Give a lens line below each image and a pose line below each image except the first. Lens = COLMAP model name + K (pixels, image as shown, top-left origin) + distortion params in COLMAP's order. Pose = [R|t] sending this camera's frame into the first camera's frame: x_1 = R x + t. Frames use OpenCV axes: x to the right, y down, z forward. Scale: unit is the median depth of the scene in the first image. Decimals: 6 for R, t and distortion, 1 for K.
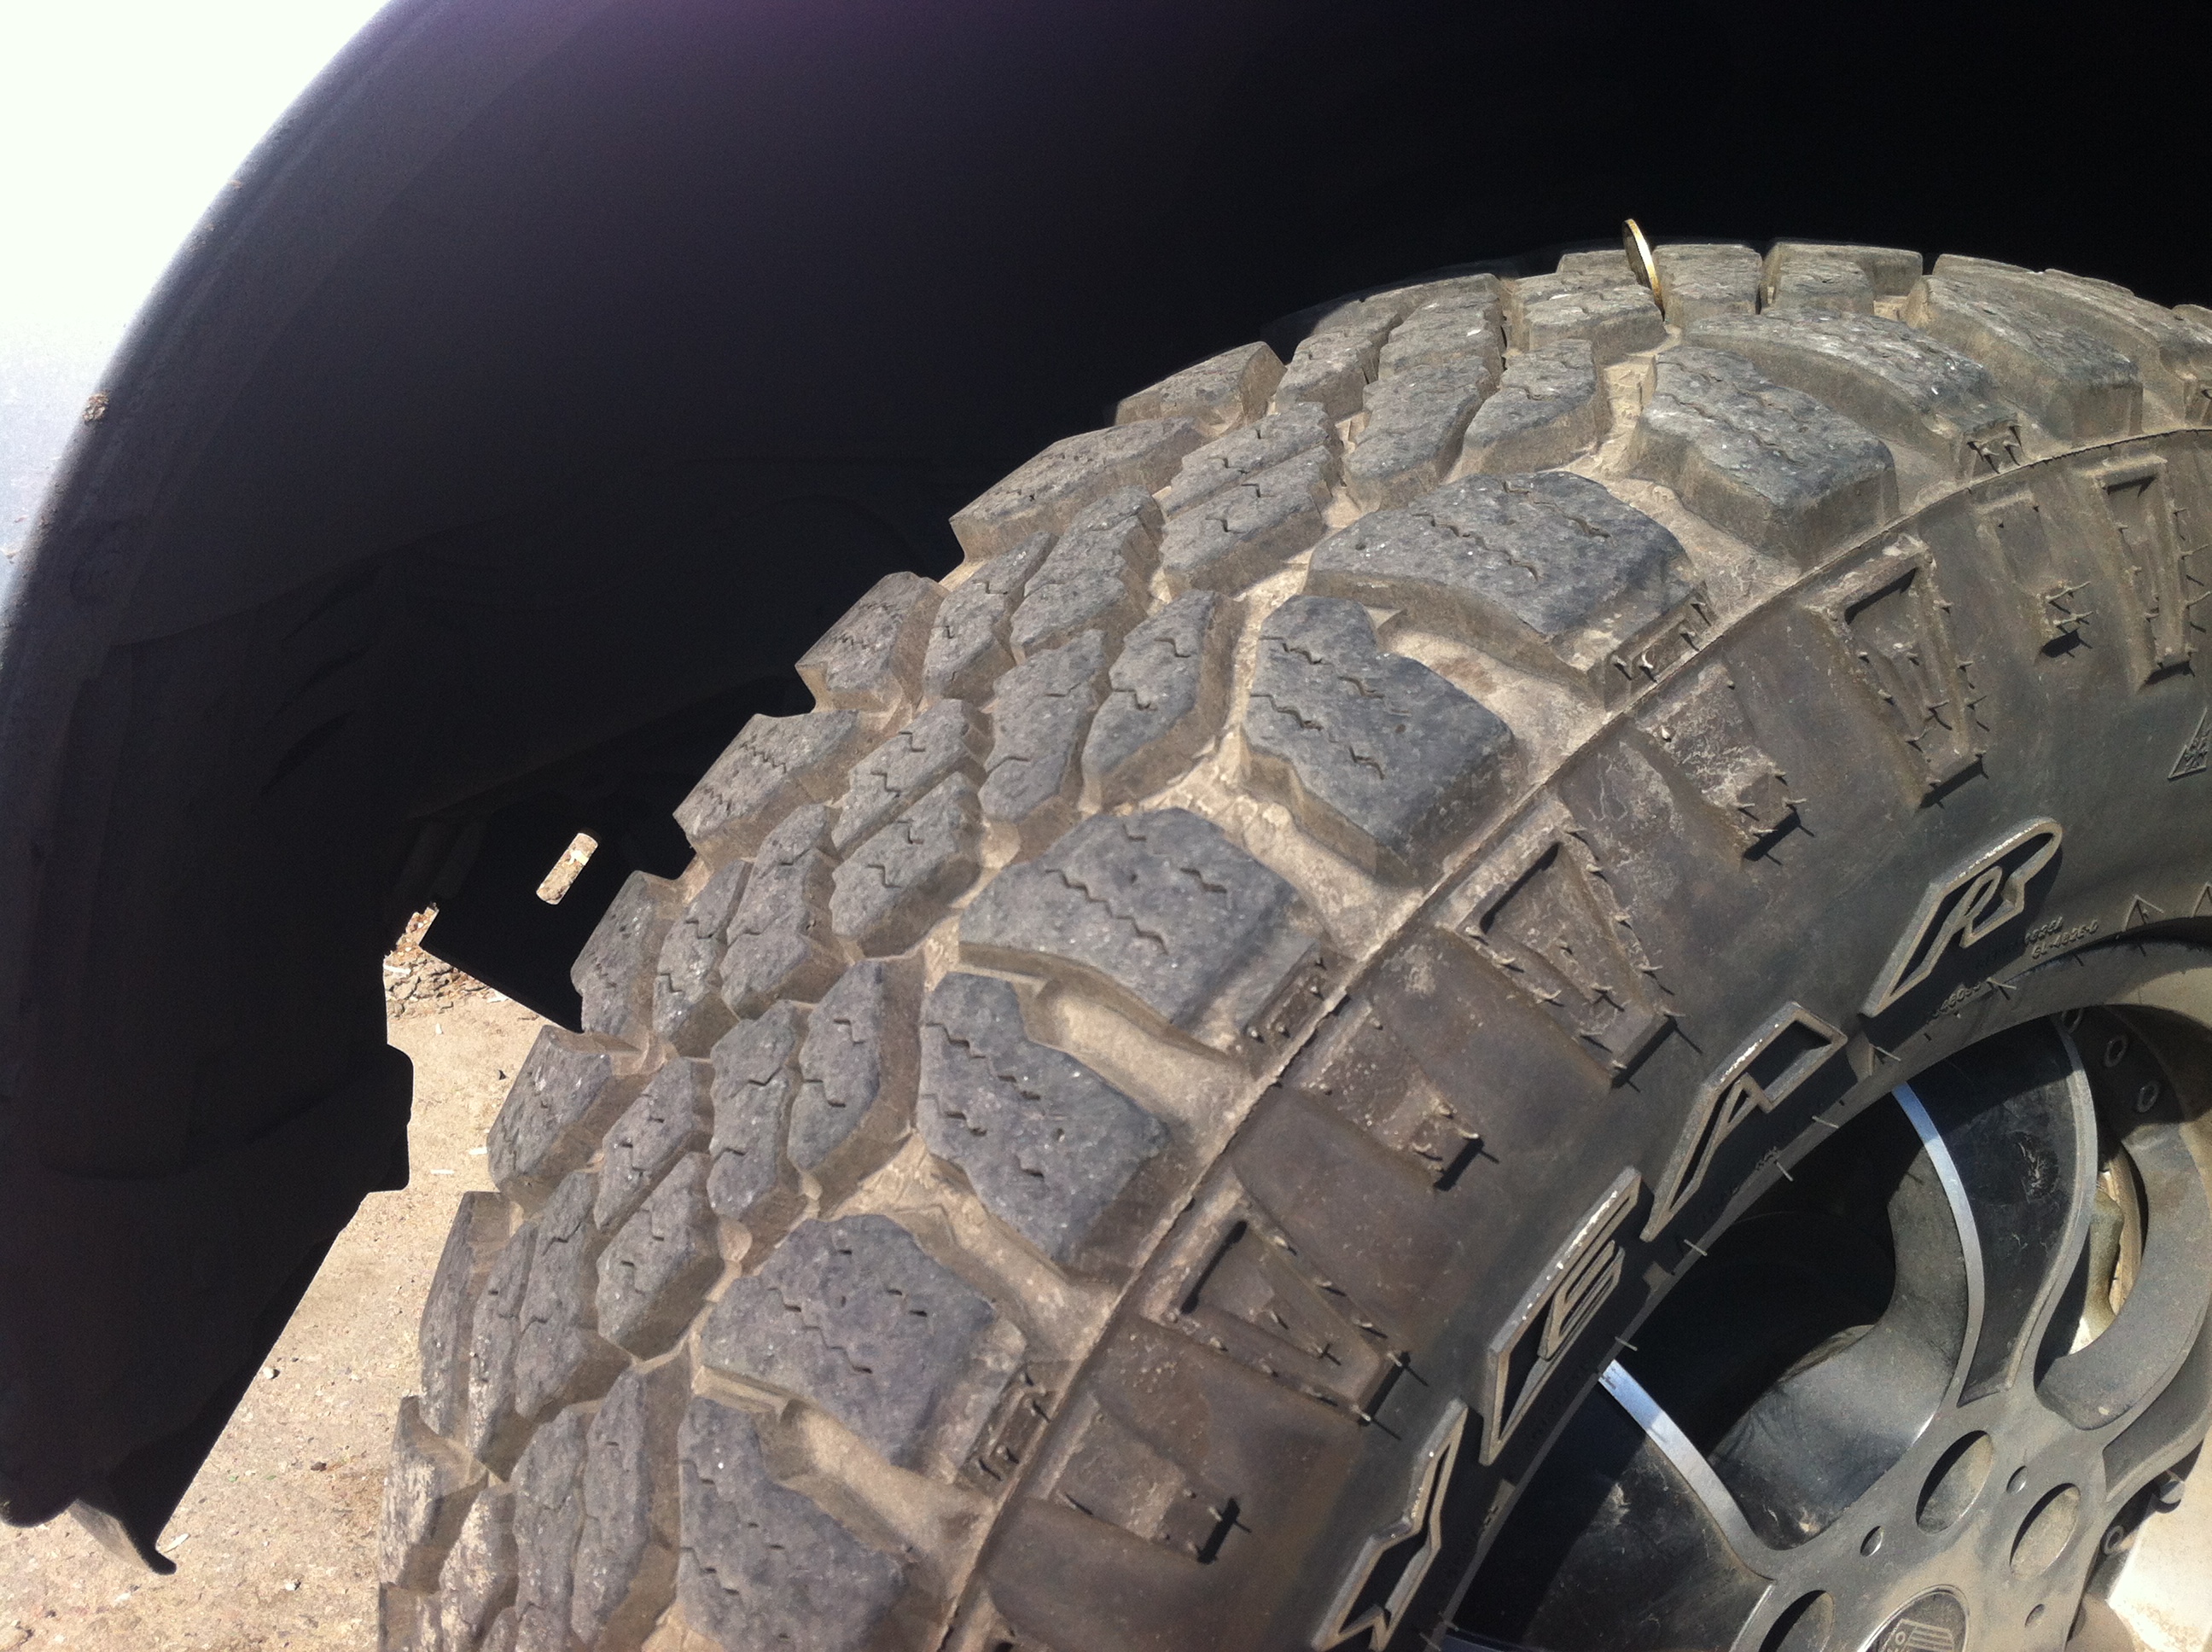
lens RADIAL K [[1931.2, 0, 1089.1], [0, 1931.2, 829.0], [0, 0, 1]] dist [0.043278, -0.009894]
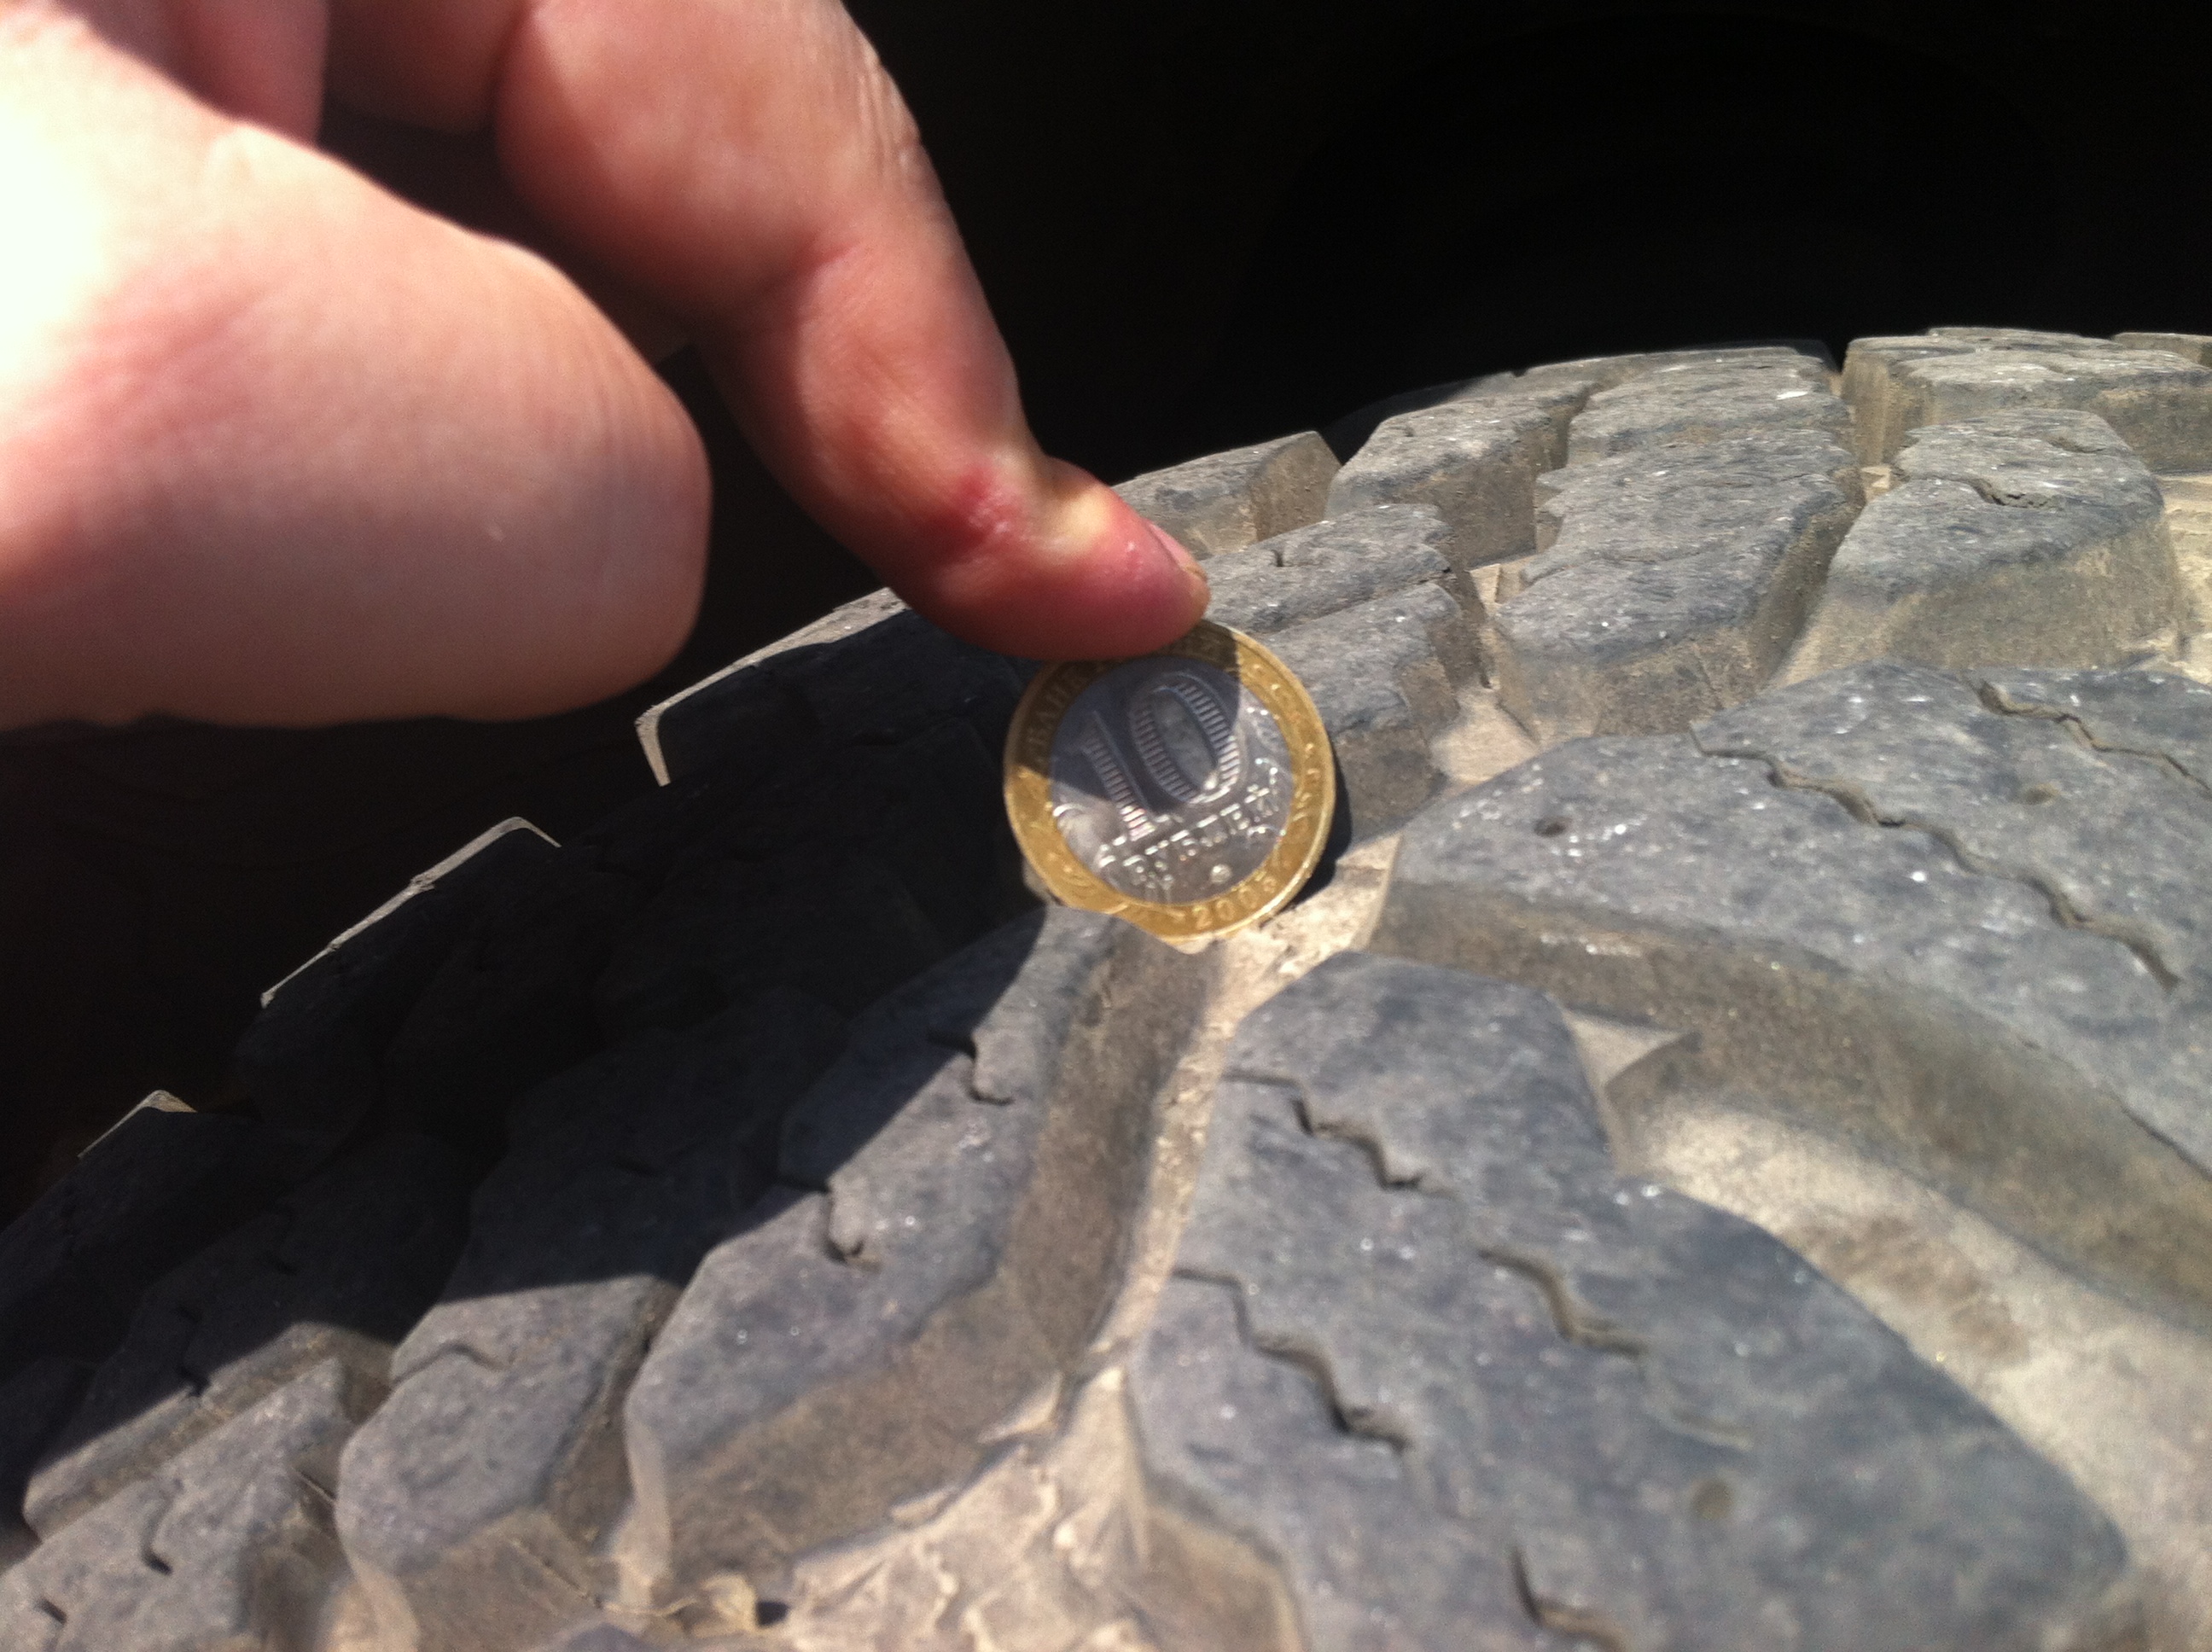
lens RADIAL K [[1931.2, 0, 1107.4], [0, 1931.2, 805.5], [0, 0, 1]] dist [0.043278, -0.009894]
pose [[0.995035, 0.098937, -0.010801, 0.068412], [-0.099262, 0.978660, -0.179920, -0.083014], [-0.007230, 0.180099, 0.983622, 0.679597]]
